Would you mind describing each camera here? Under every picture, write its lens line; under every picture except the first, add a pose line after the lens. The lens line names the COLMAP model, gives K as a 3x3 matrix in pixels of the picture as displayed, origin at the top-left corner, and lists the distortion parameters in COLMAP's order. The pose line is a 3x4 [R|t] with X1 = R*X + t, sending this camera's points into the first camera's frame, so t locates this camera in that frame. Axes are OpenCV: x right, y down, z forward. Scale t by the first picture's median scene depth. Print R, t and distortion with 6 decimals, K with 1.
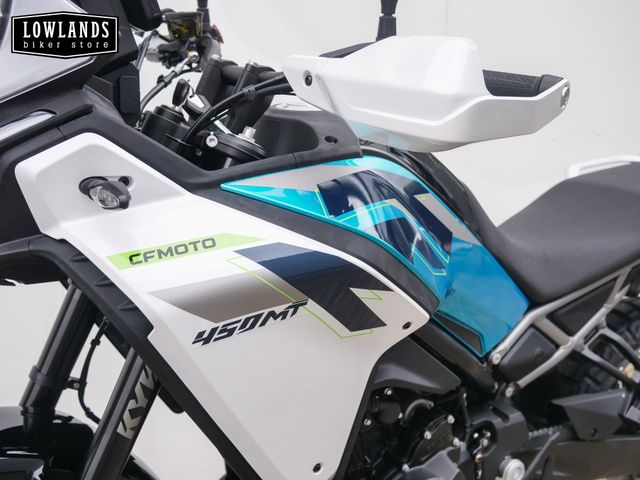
lens RADIAL K [[740.6, 0, 324.5], [0, 740.6, 240.5], [0, 0, 1]] dist [-0.021029, 0.000000]
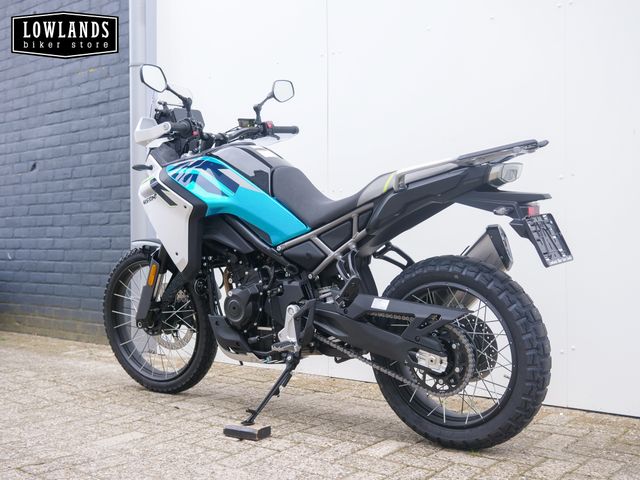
lens RADIAL K [[740.6, 0, 321.3], [0, 740.6, 240.3], [0, 0, 1]] dist [-0.021029, 0.000000]
pose [[0.296158, -0.017570, -0.954977, 3.263928], [-0.178615, 0.981174, -0.073444, 0.381324], [0.938289, 0.192324, 0.287445, 0.679740]]
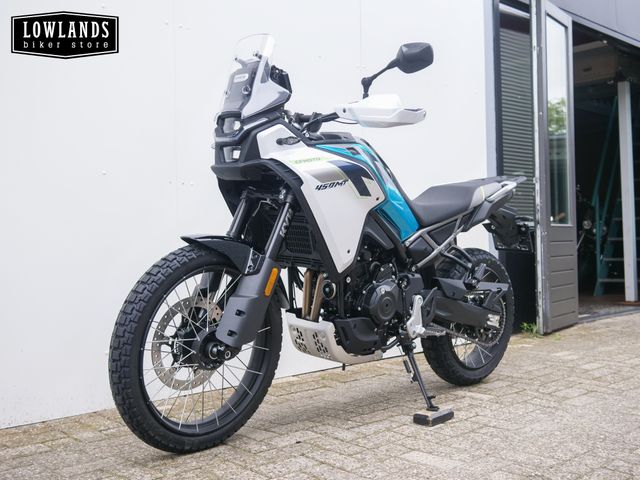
lens RADIAL K [[740.6, 0, 317.5], [0, 740.6, 240.6], [0, 0, 1]] dist [-0.021029, 0.000000]
pose [[0.988259, -0.024004, 0.150892, -0.548068], [0.053282, 0.979729, -0.193113, 0.810168], [-0.143197, 0.198886, 0.969504, -1.677063]]
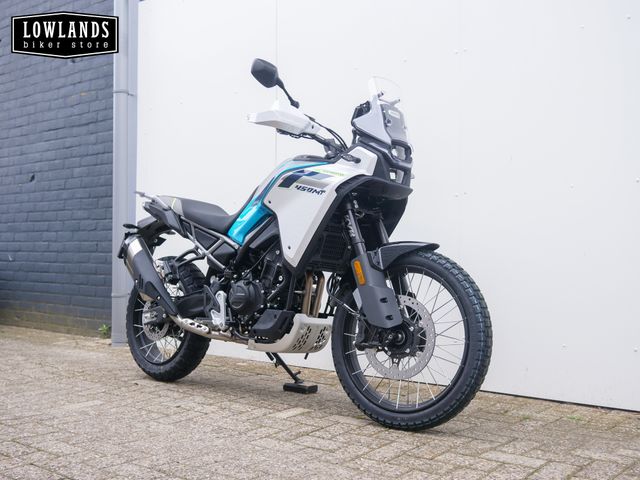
lens RADIAL K [[740.6, 0, 320.8], [0, 740.6, 233.6], [0, 0, 1]] dist [-0.021029, 0.000000]
pose [[0.278914, -0.030319, -0.959837, 3.641139], [-0.185485, 0.978979, -0.084822, 0.365192], [0.942233, 0.201694, 0.267428, 0.776325]]
